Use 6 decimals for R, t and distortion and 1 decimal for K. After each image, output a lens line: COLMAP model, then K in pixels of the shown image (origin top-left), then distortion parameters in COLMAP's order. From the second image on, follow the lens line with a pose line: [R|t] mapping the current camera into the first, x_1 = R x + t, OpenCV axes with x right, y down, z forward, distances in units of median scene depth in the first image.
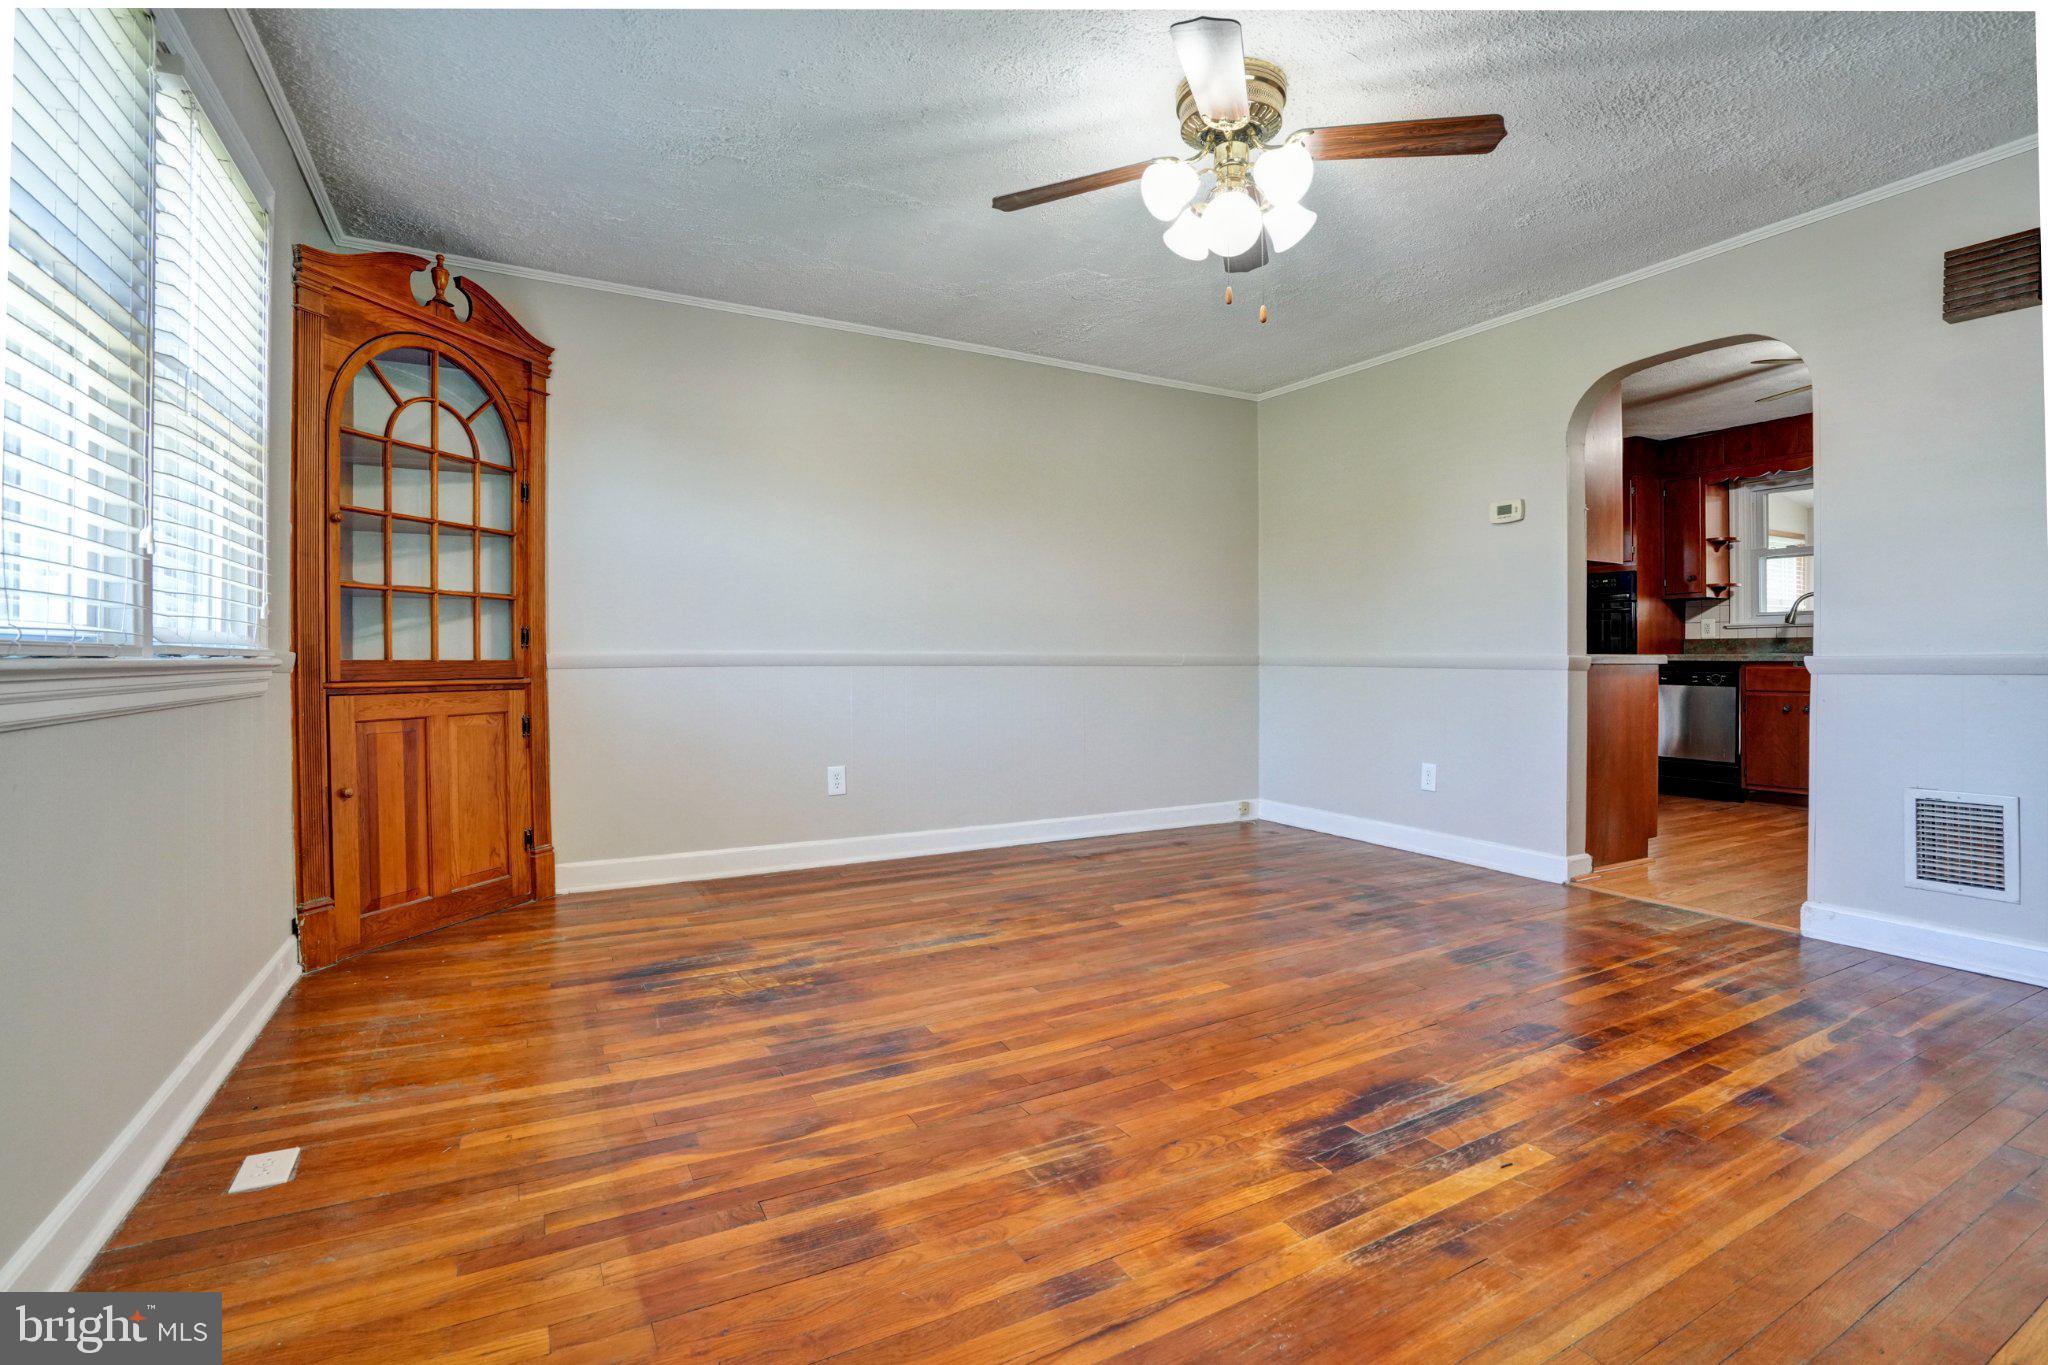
lens RADIAL K [[948.9, 0, 1023.1], [0, 948.9, 679.1], [0, 0, 1]] dist [-0.060609, 0.025242]
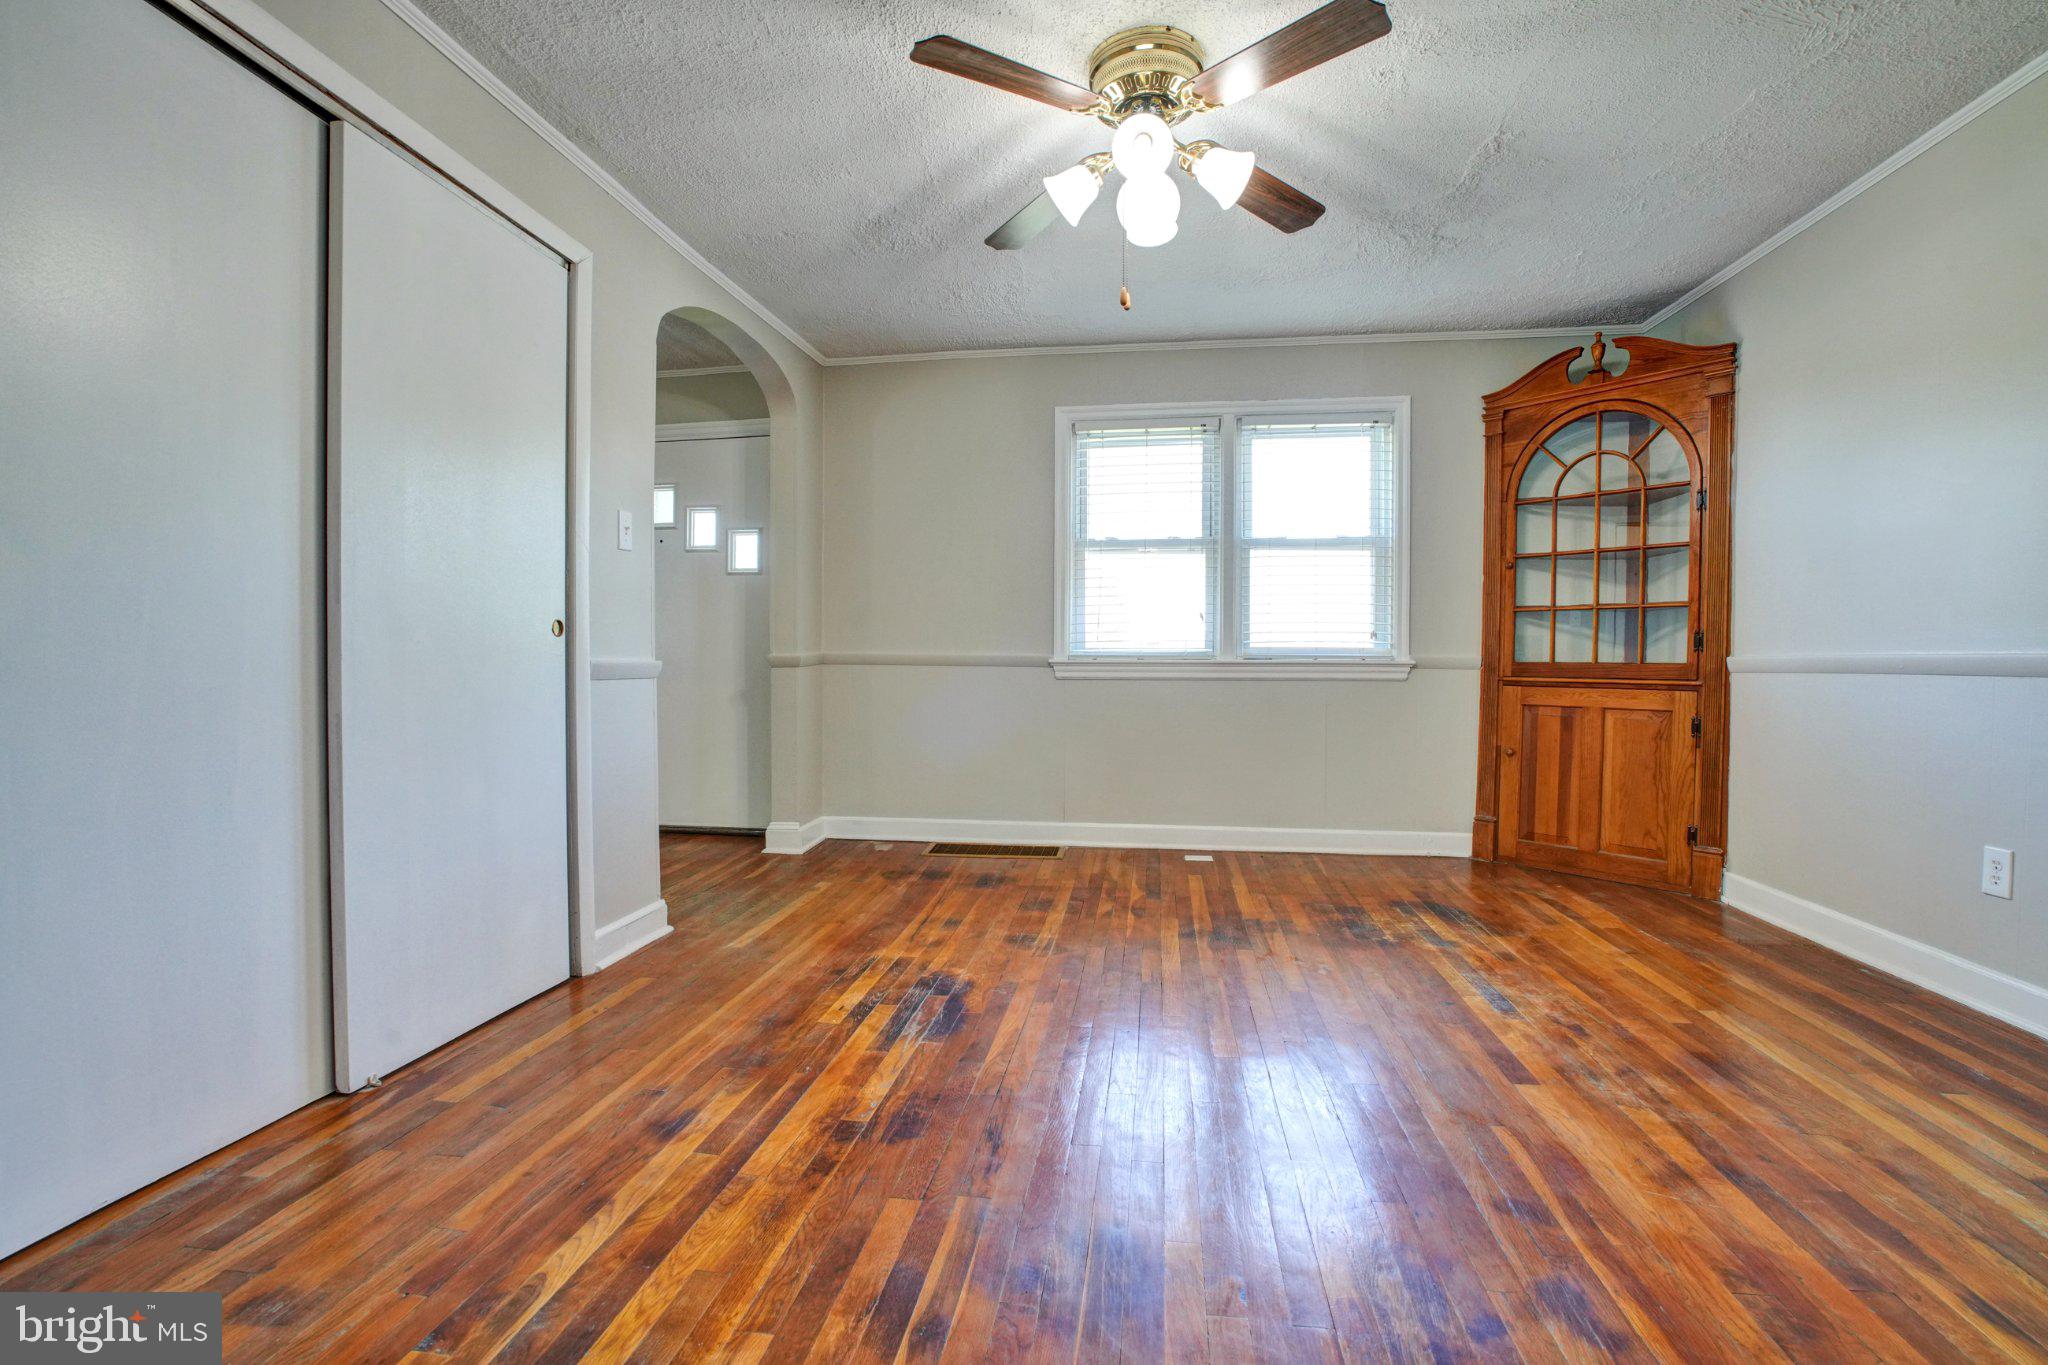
lens RADIAL K [[948.9, 0, 1023.1], [0, 948.9, 679.1], [0, 0, 1]] dist [-0.060609, 0.025242]
pose [[-0.602282, 0.017623, -0.798089, 1.132486], [-0.017637, 0.999218, 0.035374, -0.039546], [0.798088, 0.035381, -0.601501, 1.560465]]
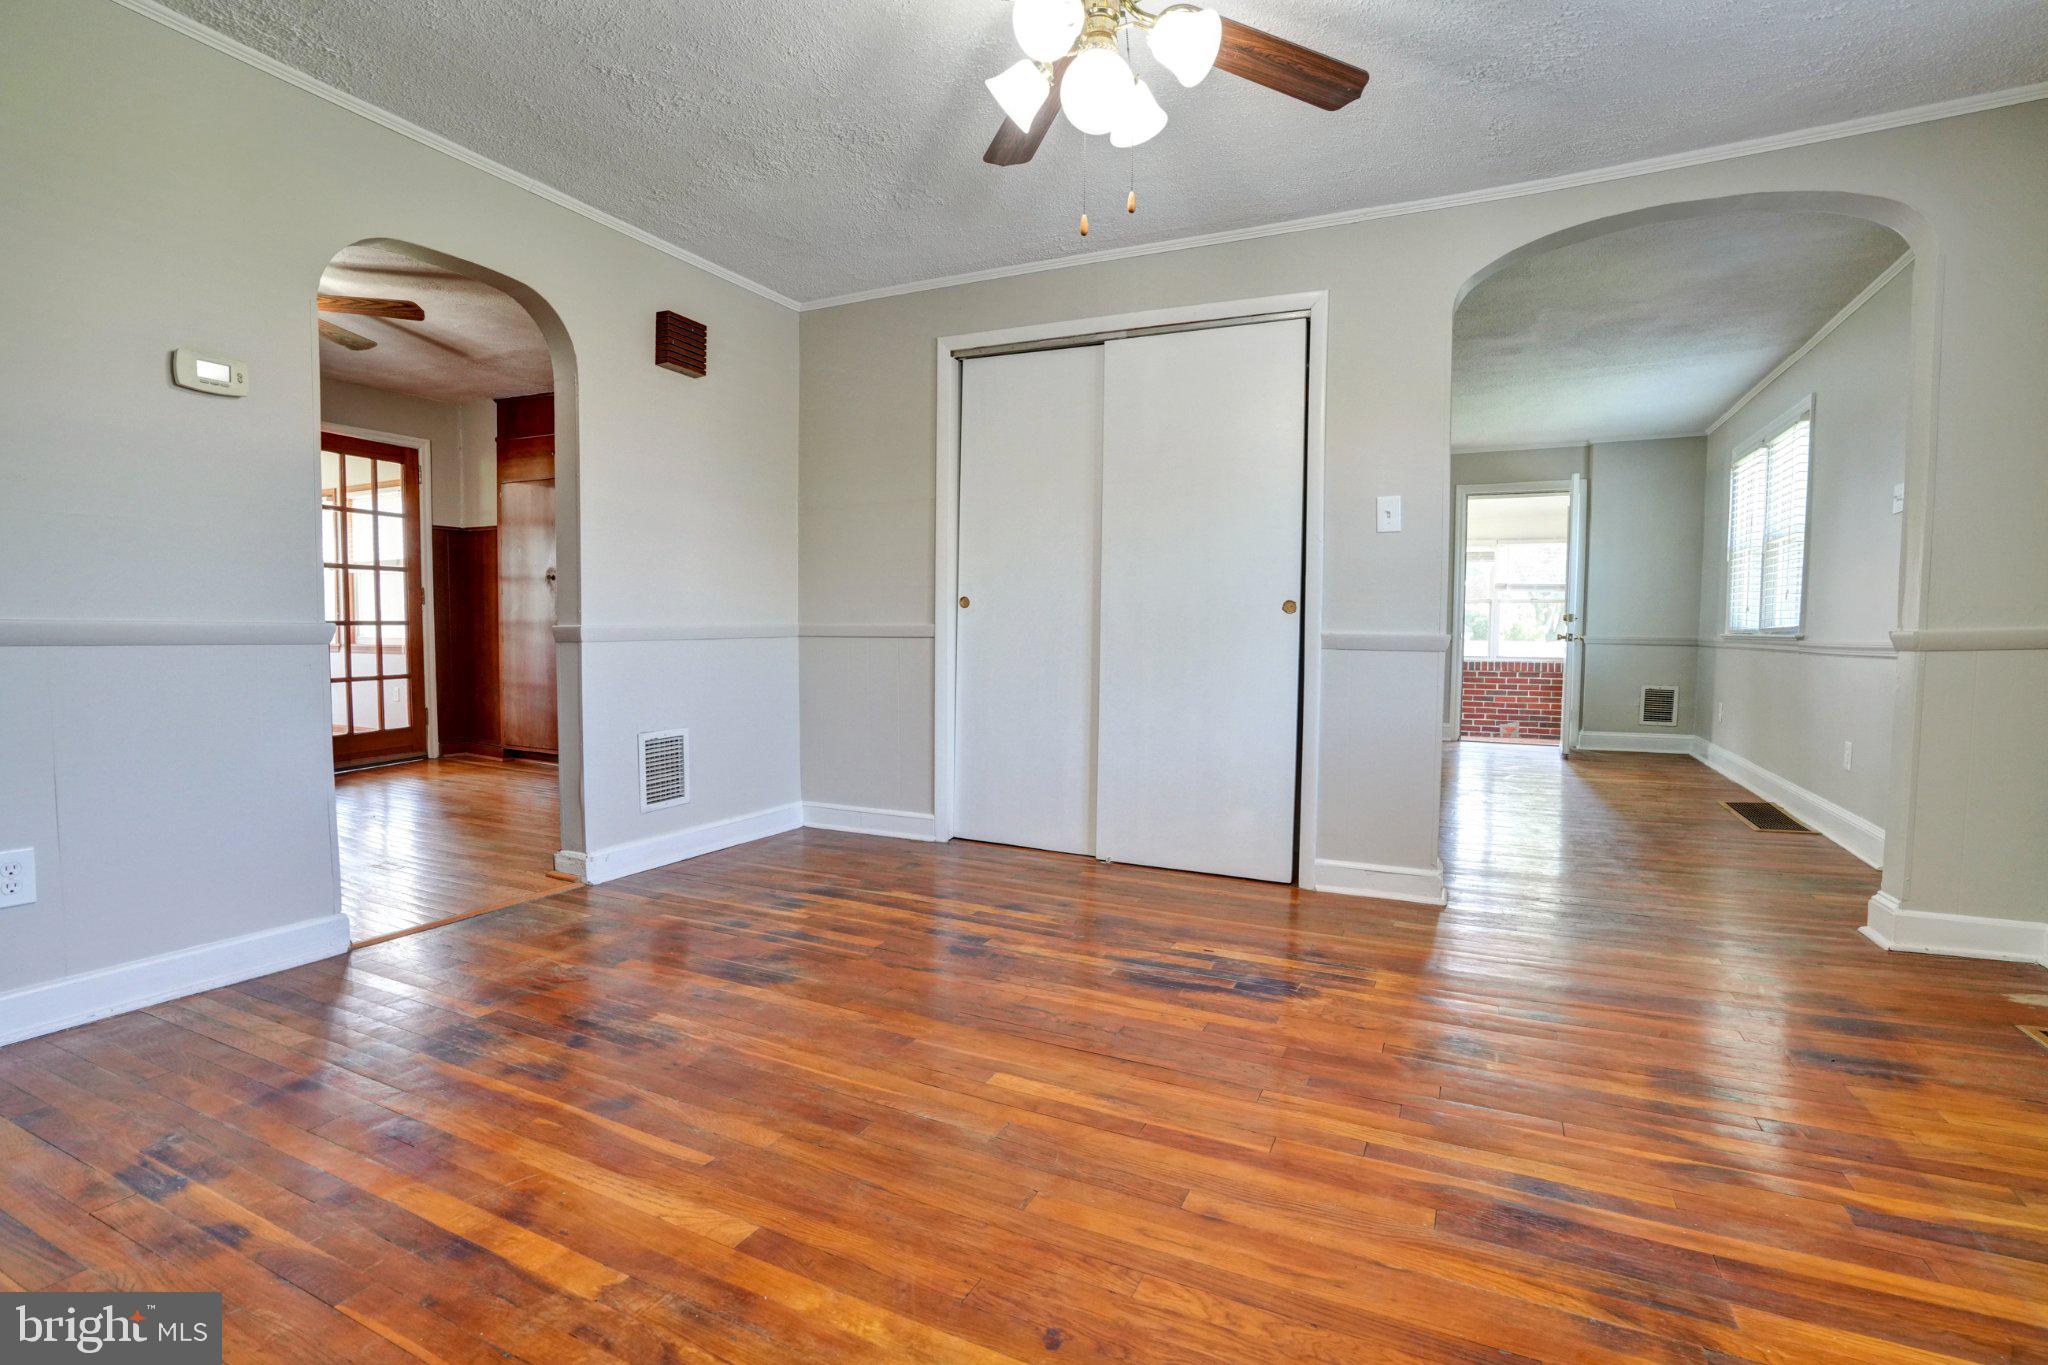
lens RADIAL K [[948.9, 0, 1023.1], [0, 948.9, 679.1], [0, 0, 1]] dist [-0.060609, 0.025242]
pose [[-0.577979, -0.046517, 0.814725, -0.445557], [0.009980, 0.997896, 0.064055, -0.038636], [-0.815991, 0.045153, -0.576299, 1.615548]]
